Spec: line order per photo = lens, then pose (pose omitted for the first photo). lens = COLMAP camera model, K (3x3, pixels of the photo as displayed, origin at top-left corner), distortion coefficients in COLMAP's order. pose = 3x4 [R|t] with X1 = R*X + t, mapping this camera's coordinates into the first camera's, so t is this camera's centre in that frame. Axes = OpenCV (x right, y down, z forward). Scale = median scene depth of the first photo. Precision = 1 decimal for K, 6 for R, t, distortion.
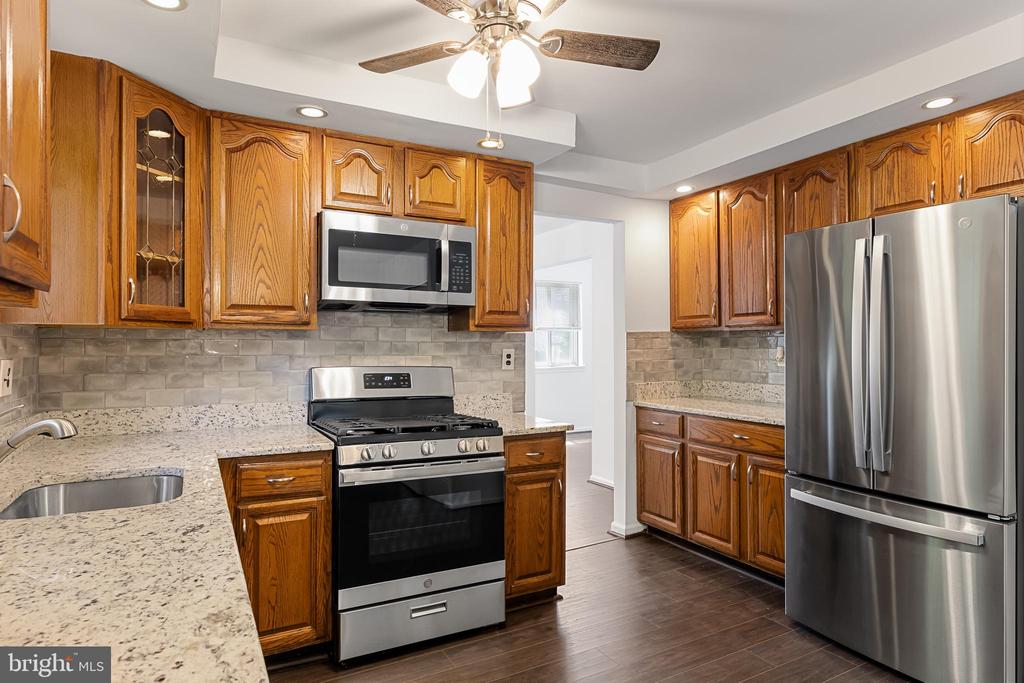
lens RADIAL K [[579.0, 0, 505.7], [0, 579.0, 344.2], [0, 0, 1]] dist [-0.000362, -0.002028]
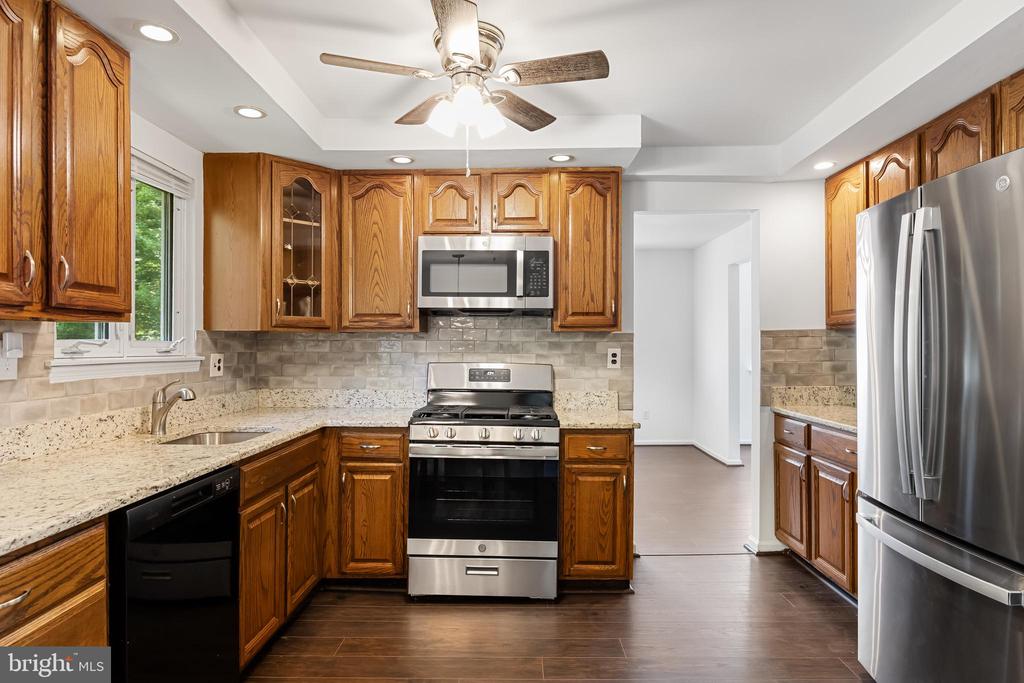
lens RADIAL K [[579.0, 0, 507.1], [0, 579.0, 349.6], [0, 0, 1]] dist [-0.000362, -0.002028]
pose [[0.871760, 0.003940, -0.489917, 0.426502], [-0.000046, 0.999968, 0.007960, 0.002531], [0.489933, -0.006917, 0.871732, 0.007293]]
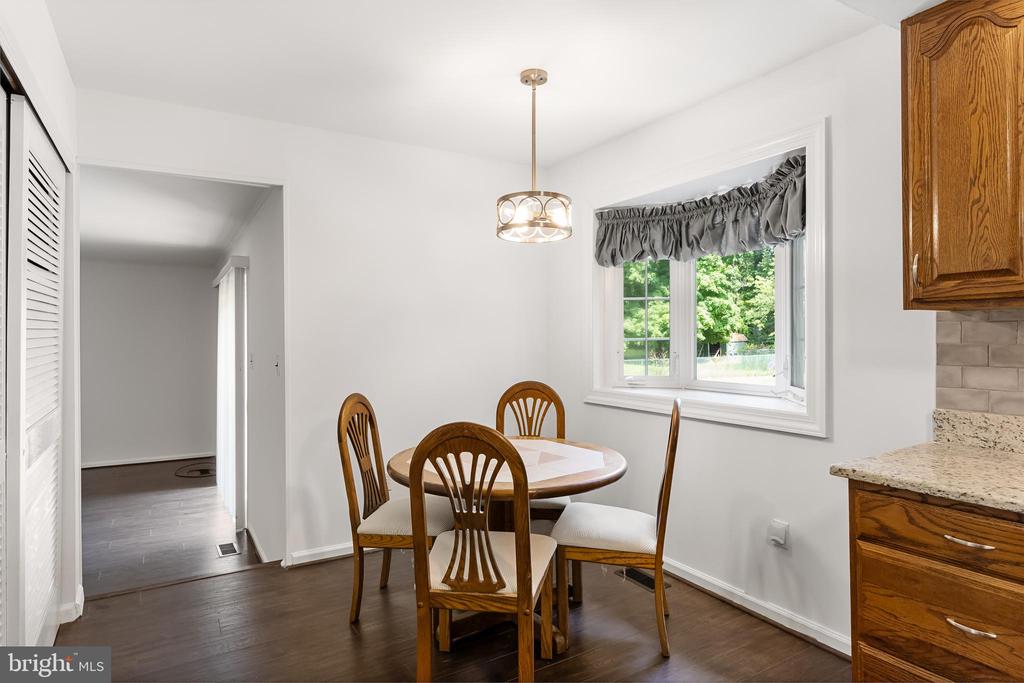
lens RADIAL K [[579.0, 0, 508.0], [0, 579.0, 338.3], [0, 0, 1]] dist [-0.000362, -0.002028]
pose [[-0.998625, 0.010161, -0.051421, 0.347871], [0.010172, 0.999948, 0.000055, 0.000643], [0.051419, -0.000469, -0.998677, 0.670751]]
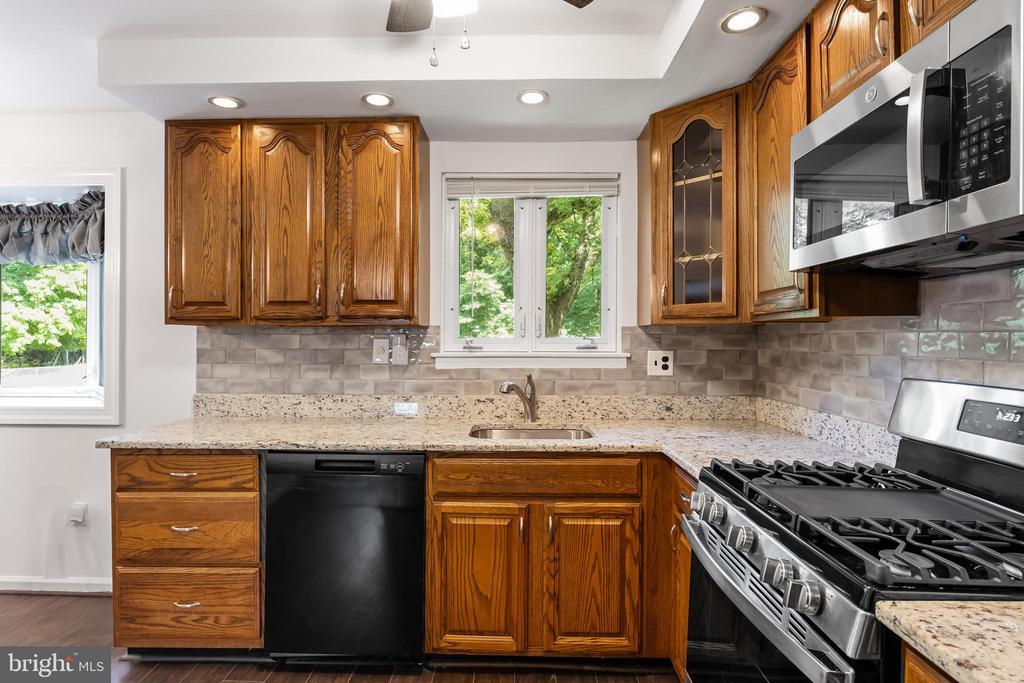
lens RADIAL K [[541.1, 0, 509.7], [0, 541.1, 340.2], [0, 0, 1]] dist [-0.009102, 0.002158]
pose [[-0.483610, 0.000393, -0.875283, 0.353583], [0.003166, 0.999994, -0.001300, 0.001116], [0.875278, -0.003400, -0.483608, 0.938465]]
